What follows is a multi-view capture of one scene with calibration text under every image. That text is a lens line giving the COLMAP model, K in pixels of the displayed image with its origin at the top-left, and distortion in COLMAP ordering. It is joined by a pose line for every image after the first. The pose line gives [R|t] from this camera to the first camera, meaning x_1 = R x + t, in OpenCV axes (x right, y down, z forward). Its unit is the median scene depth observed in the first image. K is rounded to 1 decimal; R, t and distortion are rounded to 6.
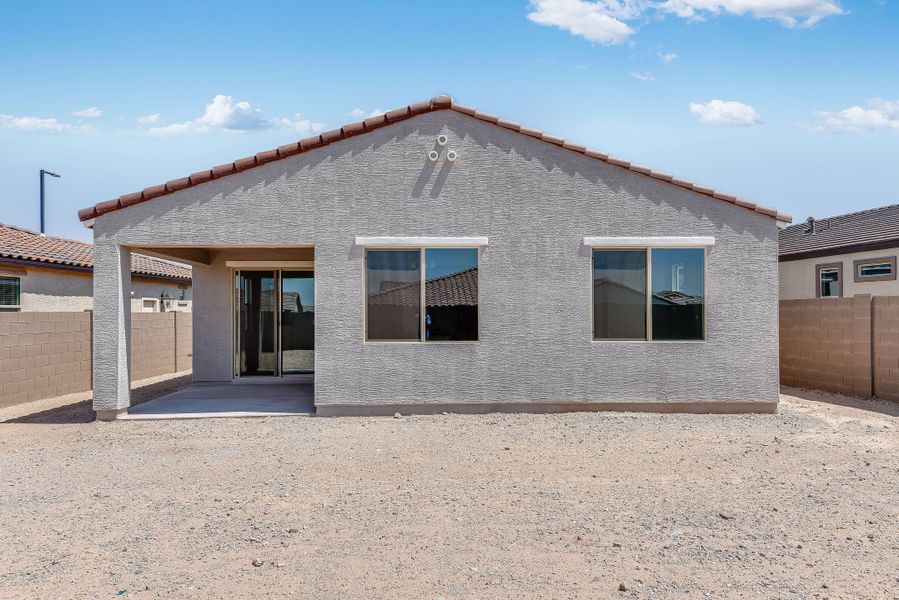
lens RADIAL K [[566.2, 0, 428.0], [0, 566.2, 307.5], [0, 0, 1]] dist [0.024914, -0.013774]
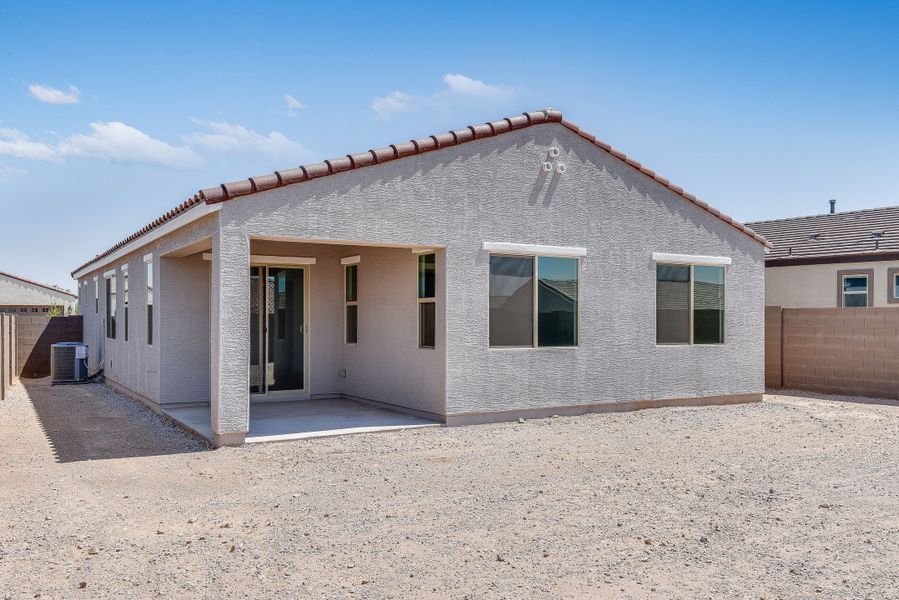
lens RADIAL K [[683.9, 0, 432.3], [0, 683.9, 315.5], [0, 0, 1]] dist [0.008850, -0.007064]
pose [[0.898954, 0.008711, 0.437957, -0.711107], [-0.010762, 0.999940, 0.002202, 0.001911], [-0.437911, -0.006692, 0.898993, -0.024793]]
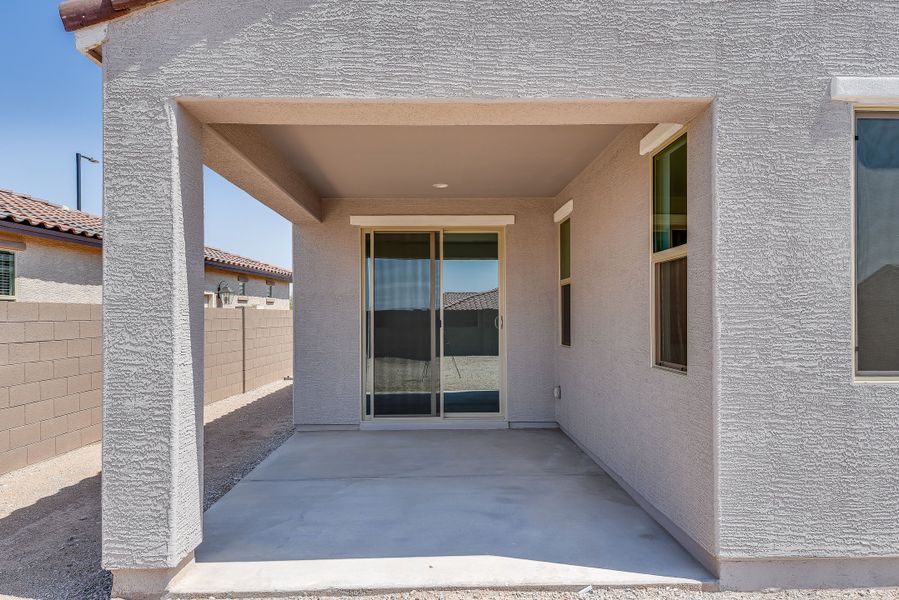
lens RADIAL K [[566.2, 0, 442.8], [0, 566.2, 313.0], [0, 0, 1]] dist [0.024914, -0.013774]
pose [[0.999246, -0.000496, -0.038812, -0.348038], [0.000766, 0.999976, 0.006945, 0.017910], [0.038807, -0.006970, 0.999222, 0.627856]]
